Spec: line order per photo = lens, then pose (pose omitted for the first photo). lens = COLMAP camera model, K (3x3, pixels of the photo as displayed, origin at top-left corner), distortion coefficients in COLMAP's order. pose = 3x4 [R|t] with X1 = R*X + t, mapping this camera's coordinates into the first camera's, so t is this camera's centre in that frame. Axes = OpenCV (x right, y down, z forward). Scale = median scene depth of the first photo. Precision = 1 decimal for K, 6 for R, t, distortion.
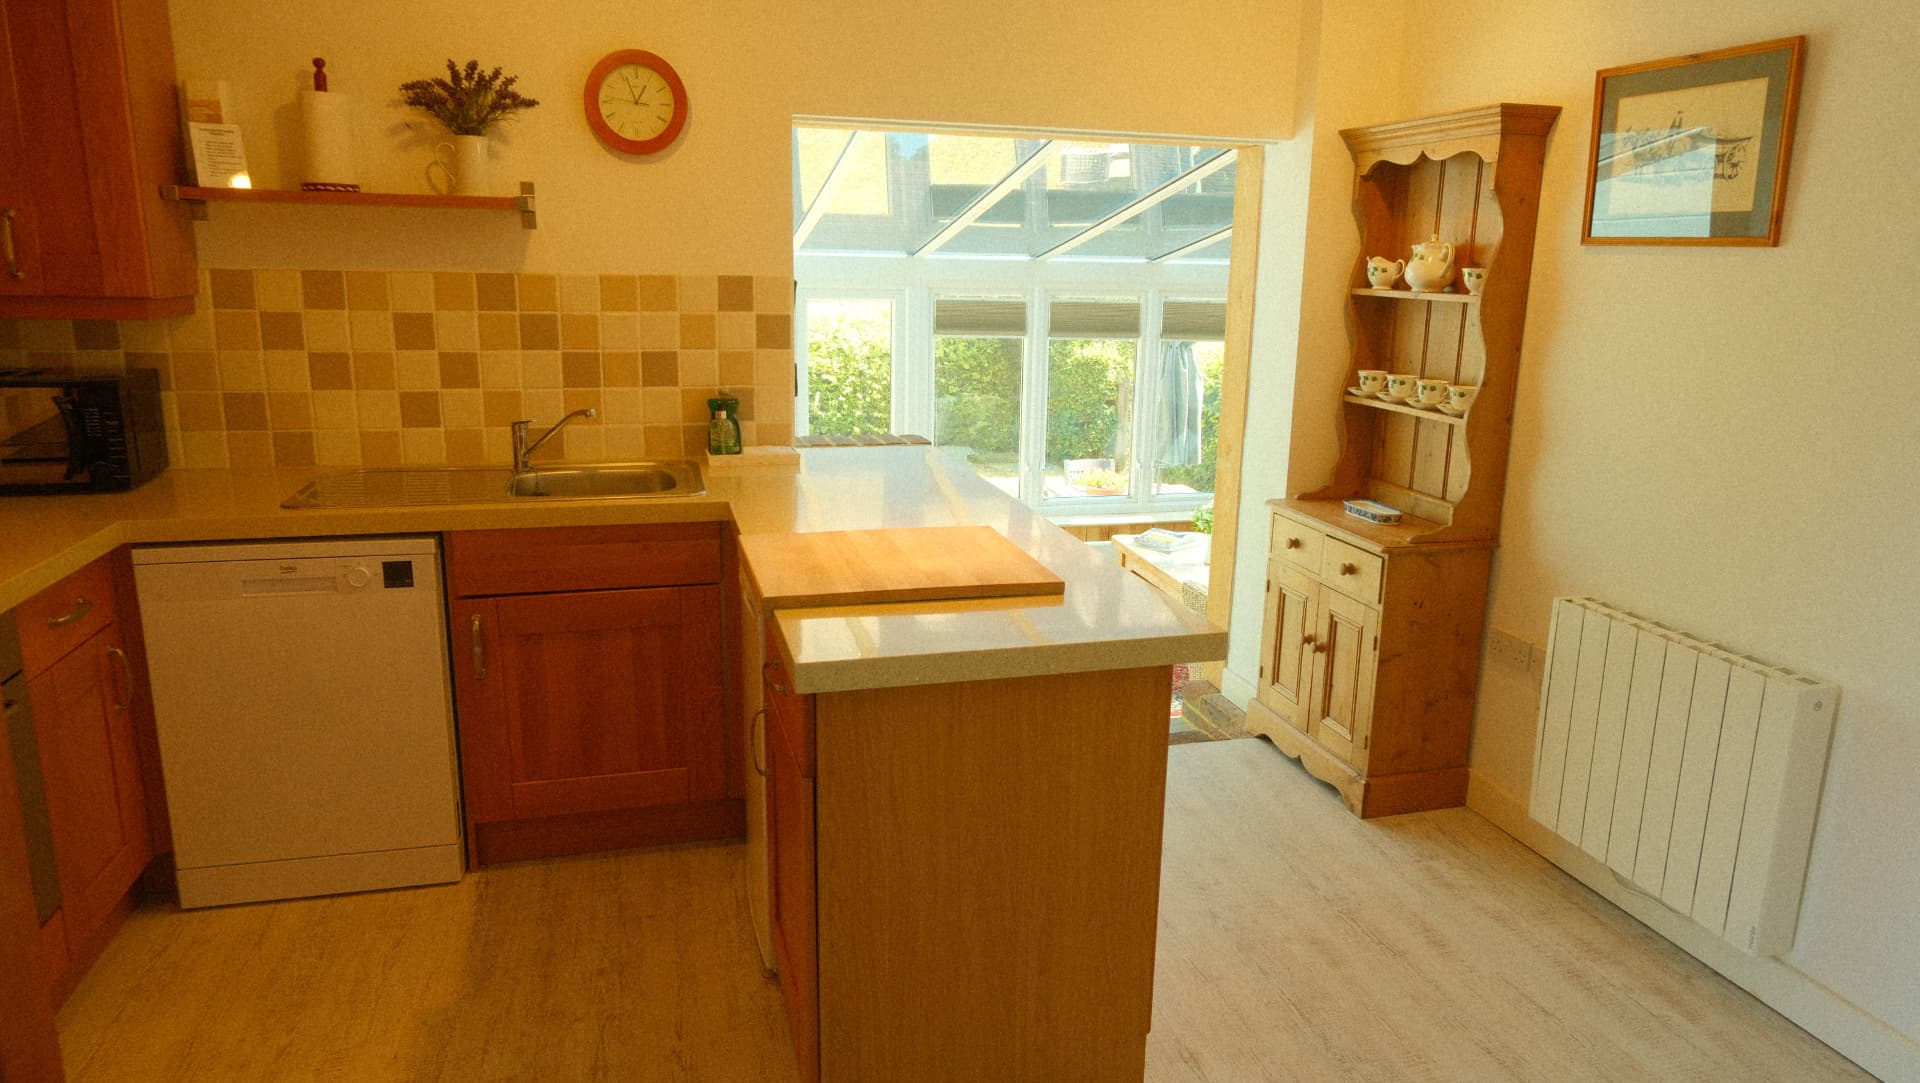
lens RADIAL K [[1202.8, 0, 977.7], [0, 1202.8, 538.5], [0, 0, 1]] dist [-0.013522, 0.005338]
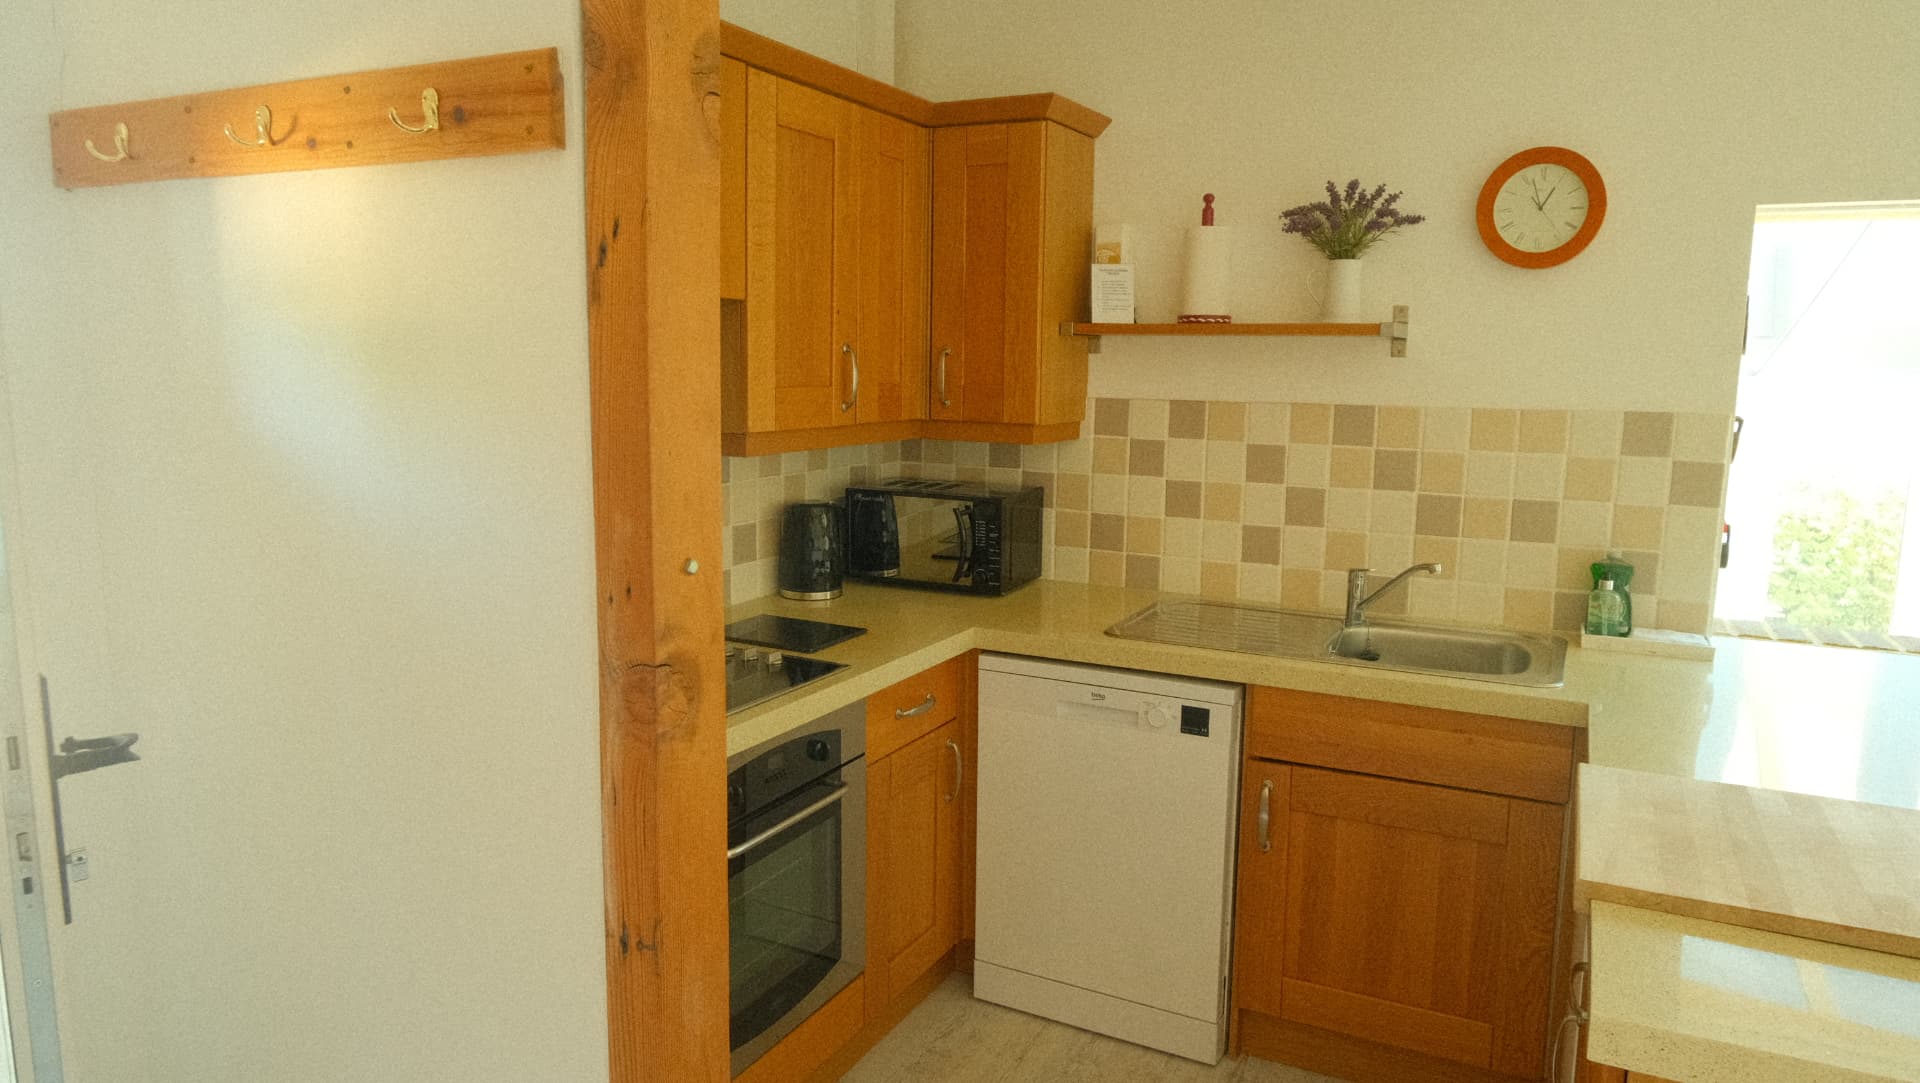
lens RADIAL K [[1202.8, 0, 977.7], [0, 1202.8, 538.5], [0, 0, 1]] dist [-0.013522, 0.005338]
pose [[0.736293, 0.086140, -0.671158, 0.009487], [-0.151042, 0.987761, -0.038925, -0.042299], [0.659591, 0.130033, 0.740292, 0.147858]]
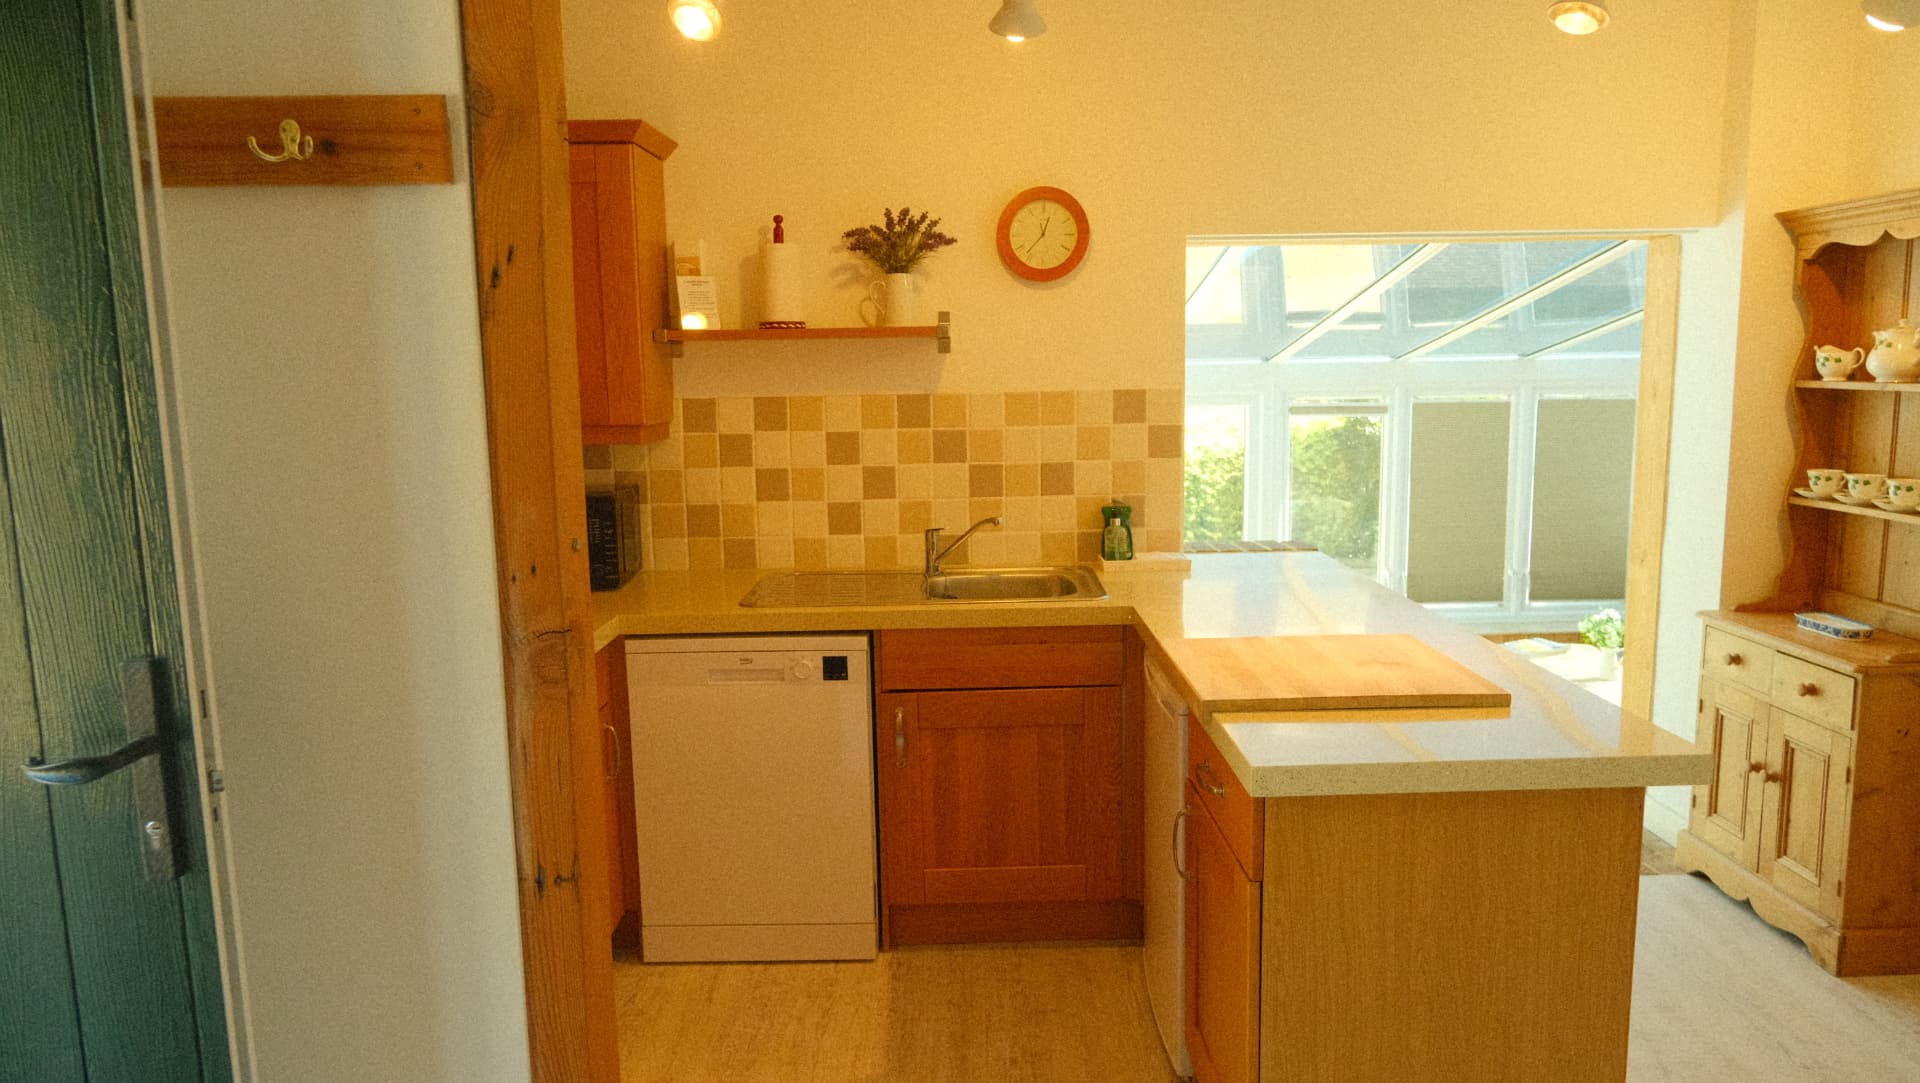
lens RADIAL K [[1202.8, 0, 977.7], [0, 1202.8, 538.5], [0, 0, 1]] dist [-0.013522, 0.005338]
pose [[0.965472, -0.001332, -0.260502, -0.060457], [-0.021142, 0.996288, -0.083450, 0.000542], [0.259646, 0.086076, 0.961860, -0.031705]]
